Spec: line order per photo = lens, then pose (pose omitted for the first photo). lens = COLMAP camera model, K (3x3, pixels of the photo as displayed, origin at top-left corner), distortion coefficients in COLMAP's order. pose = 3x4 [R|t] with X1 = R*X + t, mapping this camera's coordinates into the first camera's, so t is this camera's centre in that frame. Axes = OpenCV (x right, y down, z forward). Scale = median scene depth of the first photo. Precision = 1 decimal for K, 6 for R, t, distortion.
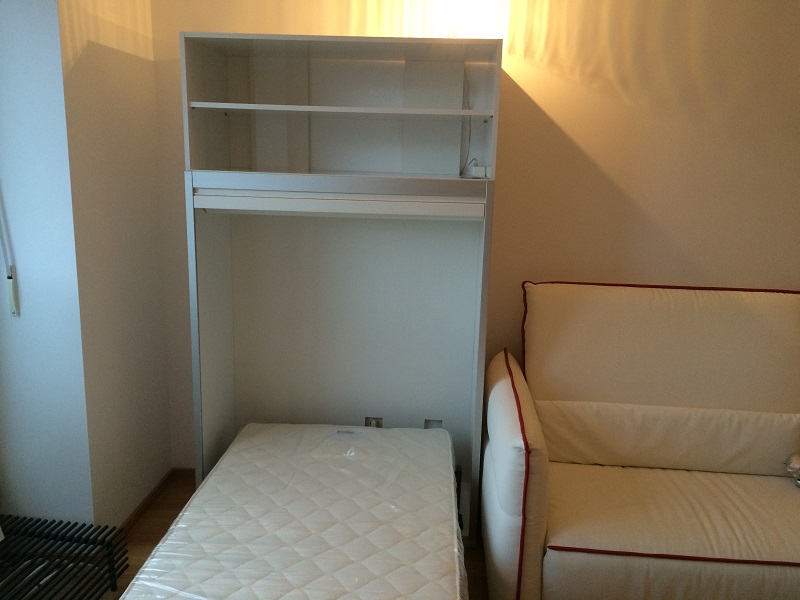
lens RADIAL K [[669.5, 0, 400.0], [0, 669.5, 300.0], [0, 0, 1]] dist [0.087367, -0.128482]
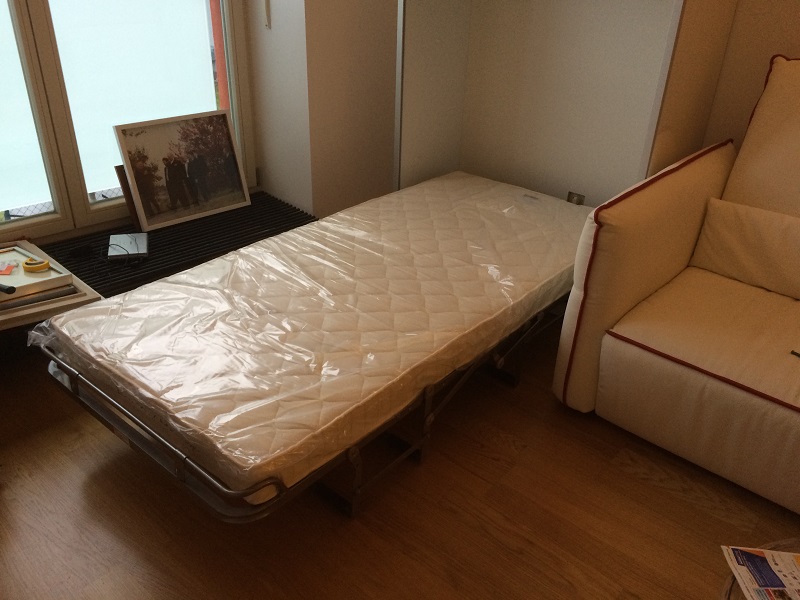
lens RADIAL K [[669.5, 0, 400.0], [0, 669.5, 300.0], [0, 0, 1]] dist [0.087367, -0.128482]
pose [[0.798560, 0.299190, -0.522290, 0.377523], [-0.136311, 0.935062, 0.327228, 0.045046], [0.586277, -0.190117, 0.787486, 0.080630]]
